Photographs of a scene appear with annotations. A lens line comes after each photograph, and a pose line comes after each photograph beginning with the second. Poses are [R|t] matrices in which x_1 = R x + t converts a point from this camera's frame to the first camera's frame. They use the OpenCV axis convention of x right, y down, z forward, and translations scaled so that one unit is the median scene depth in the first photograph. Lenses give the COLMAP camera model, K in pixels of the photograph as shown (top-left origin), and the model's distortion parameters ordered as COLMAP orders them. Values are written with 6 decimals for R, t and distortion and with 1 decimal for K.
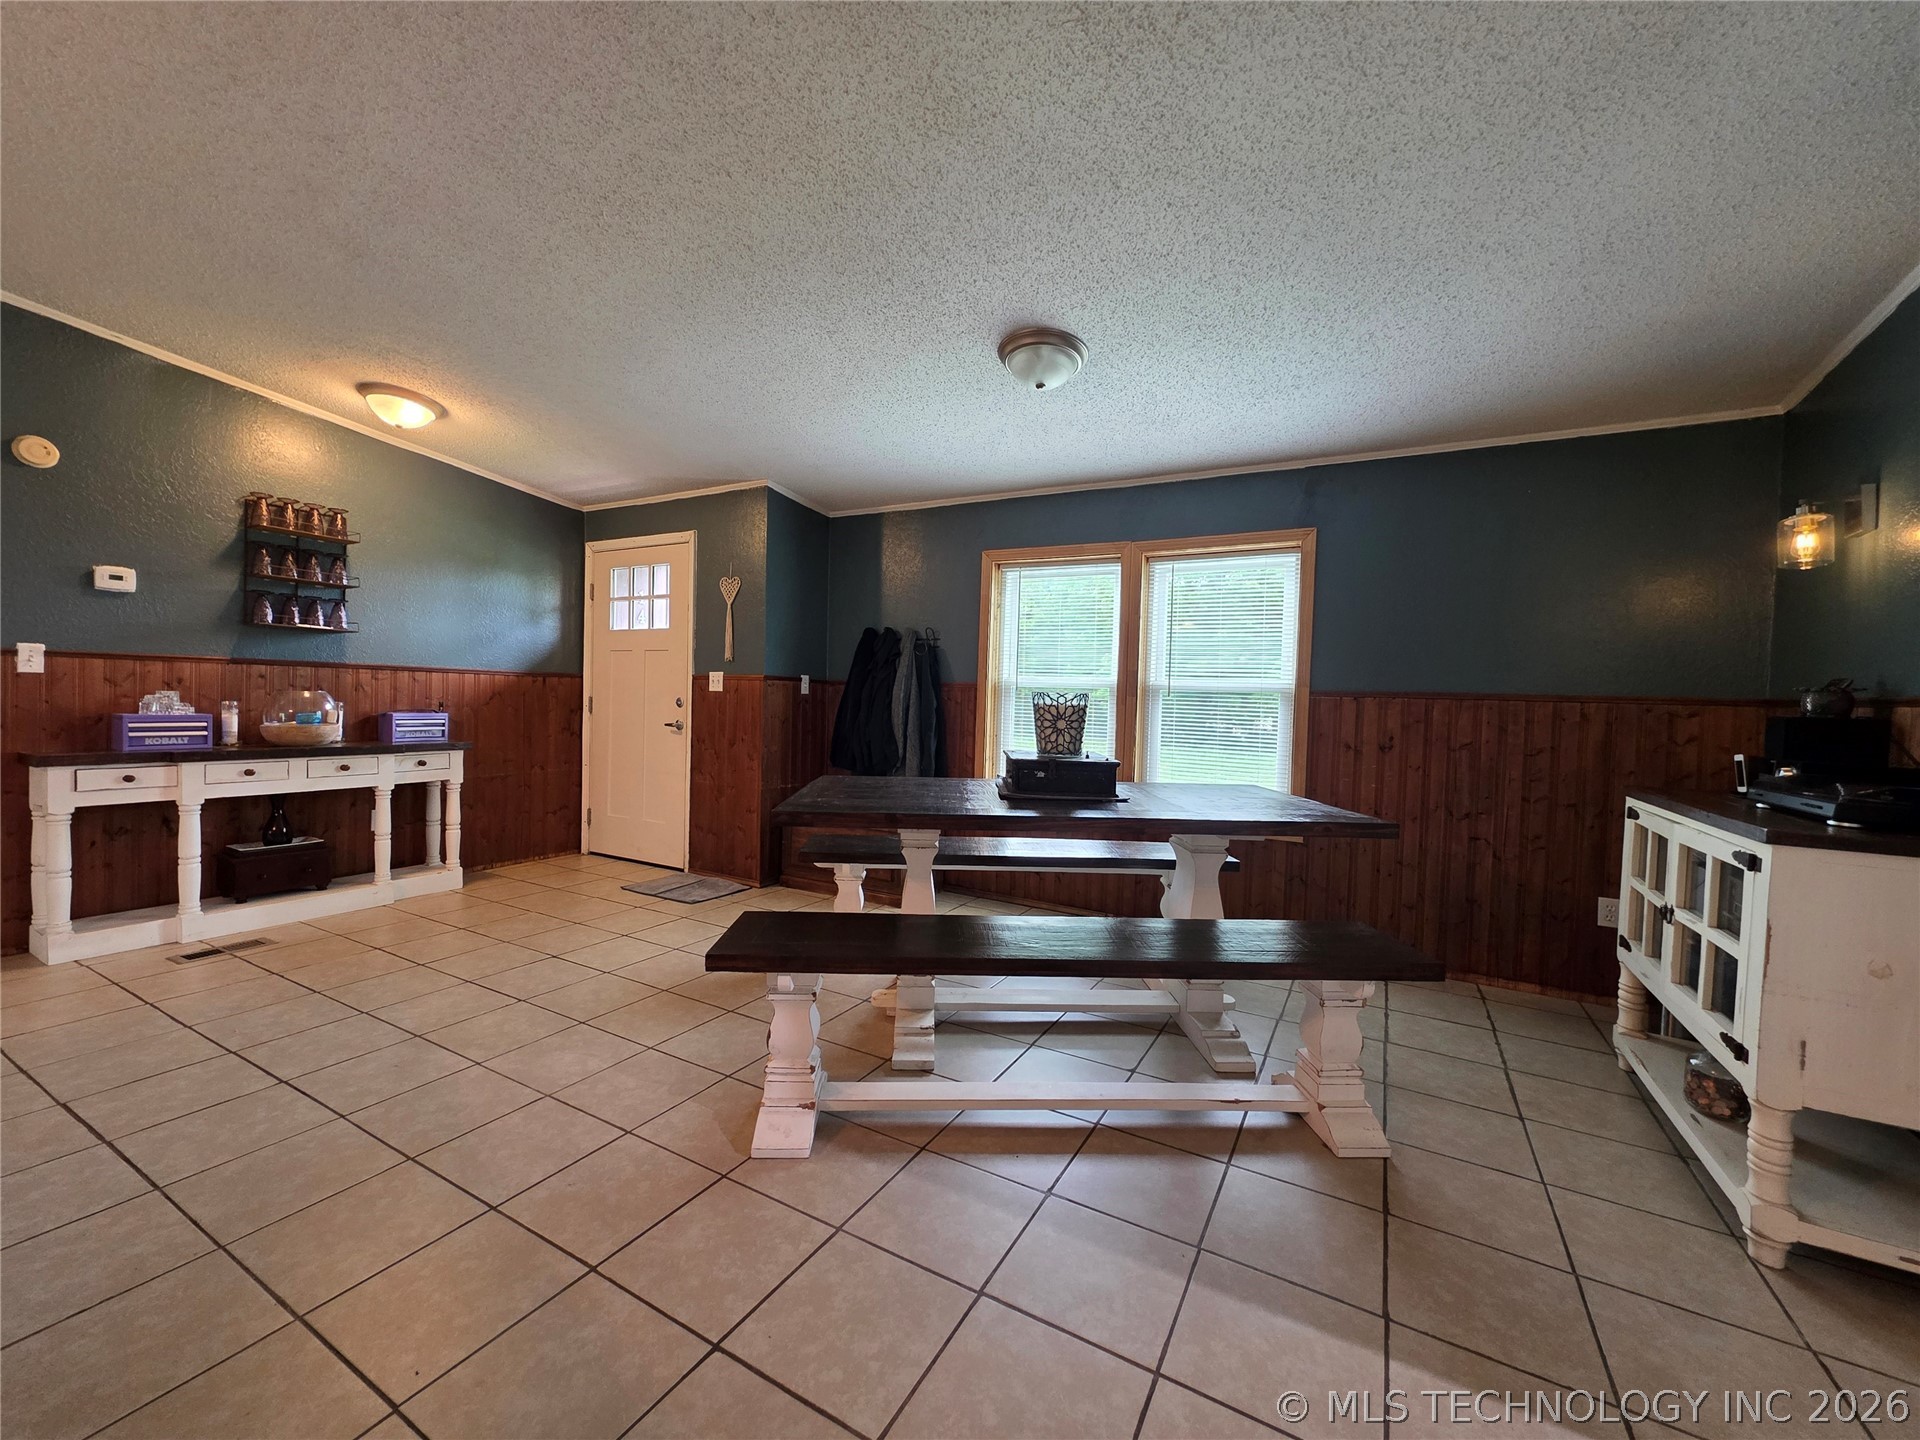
lens RADIAL K [[761.2, 0, 959.8], [0, 761.2, 716.2], [0, 0, 1]] dist [-0.000185, 0.000197]
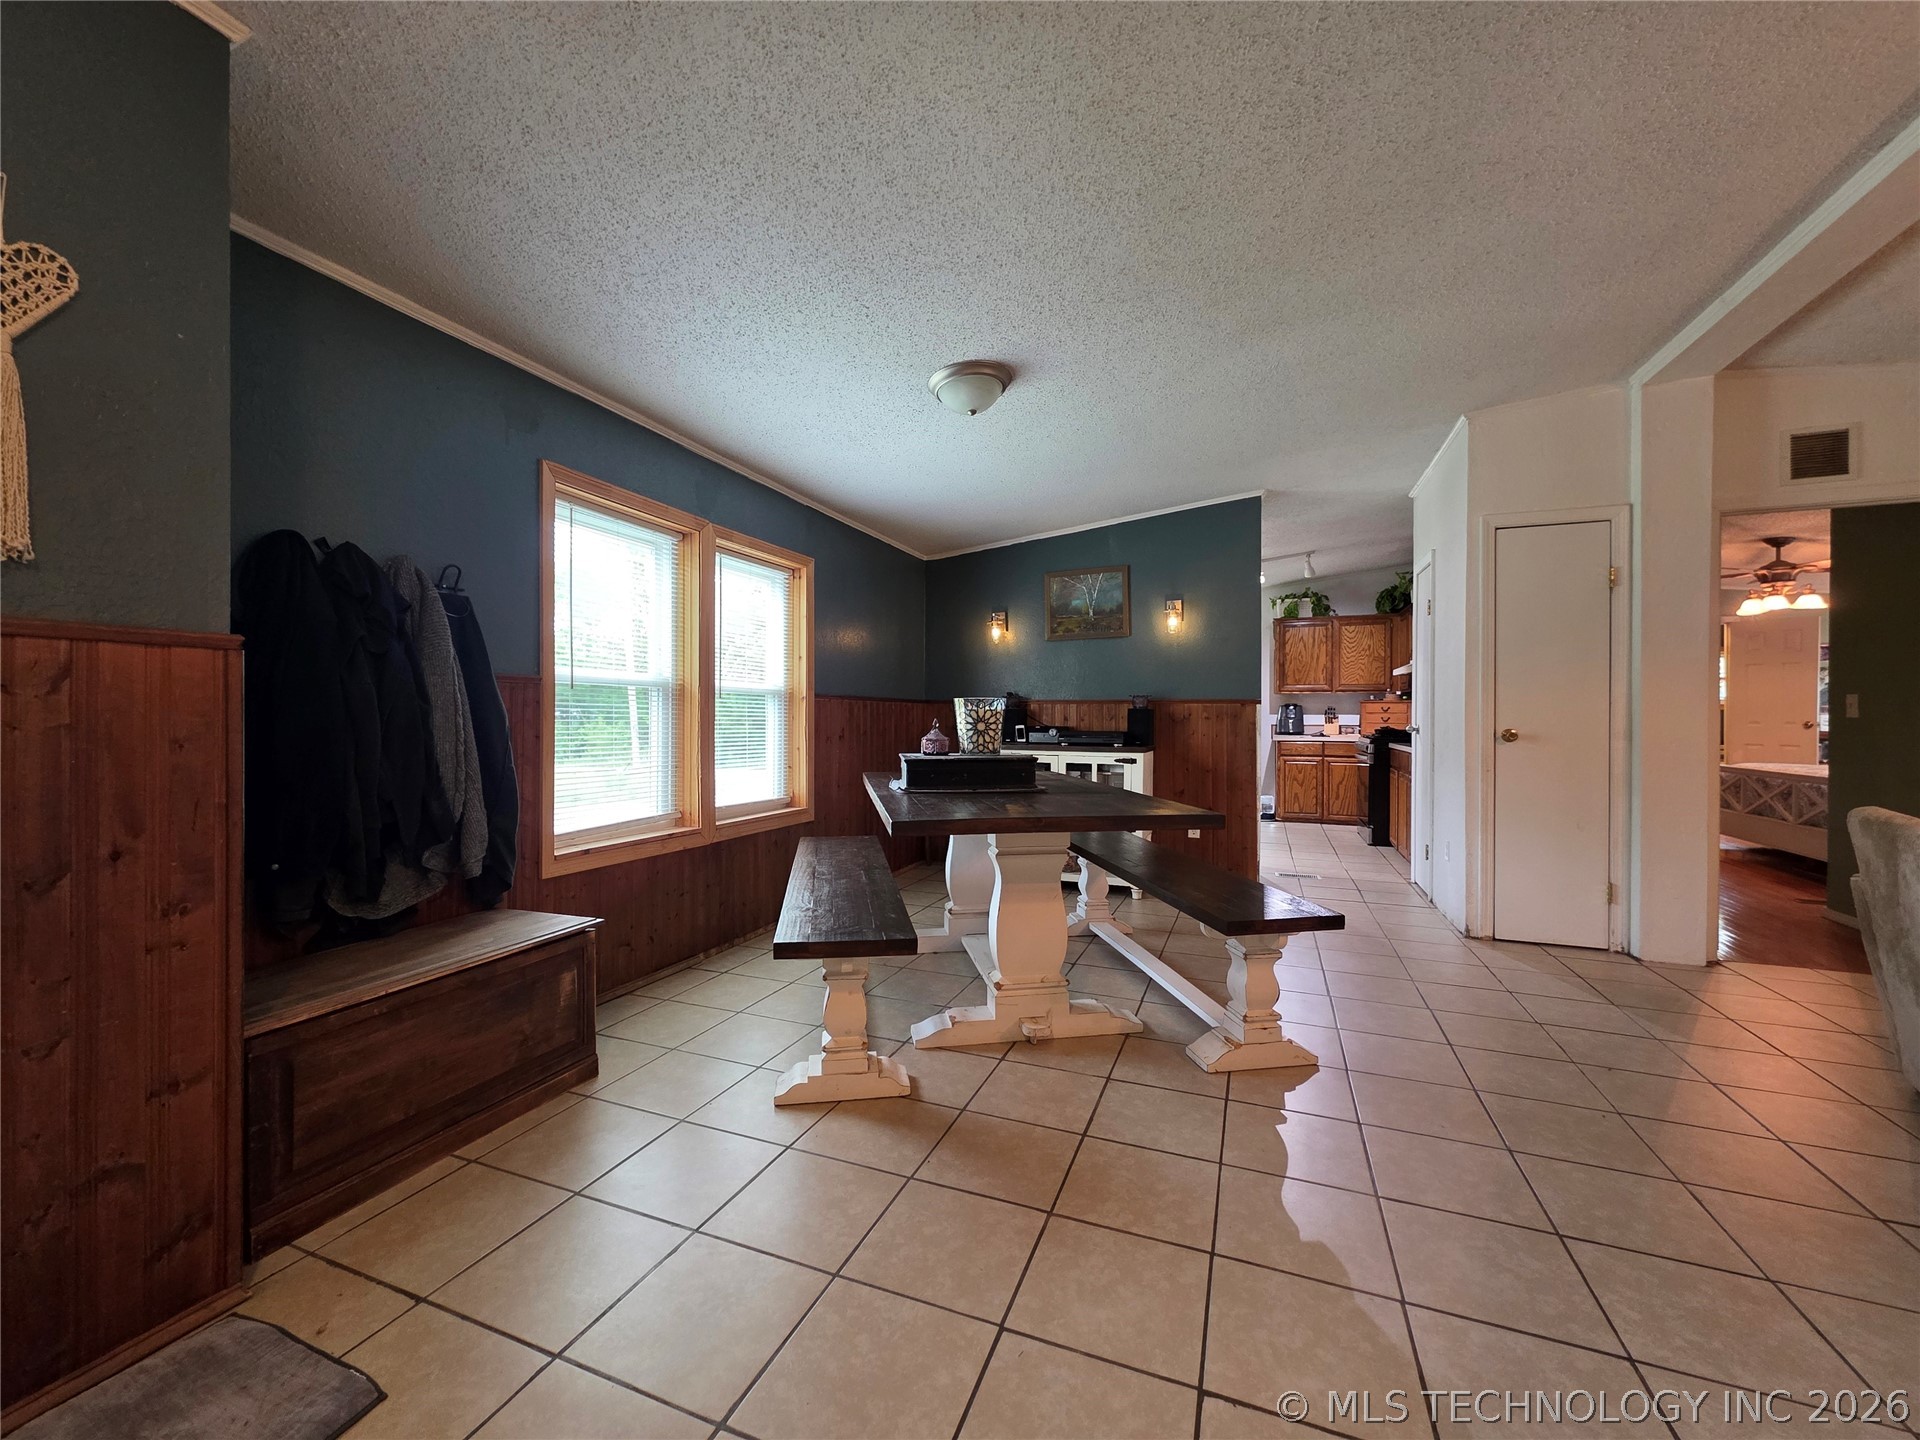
lens RADIAL K [[759.7, 0, 962.8], [0, 759.7, 719.8], [0, 0, 1]] dist [0.000698, 0.000234]
pose [[-0.131563, -0.033022, 0.990758, -0.729917], [0.014484, 0.999274, 0.035230, -0.029888], [-0.991202, 0.018985, -0.130990, 0.879552]]
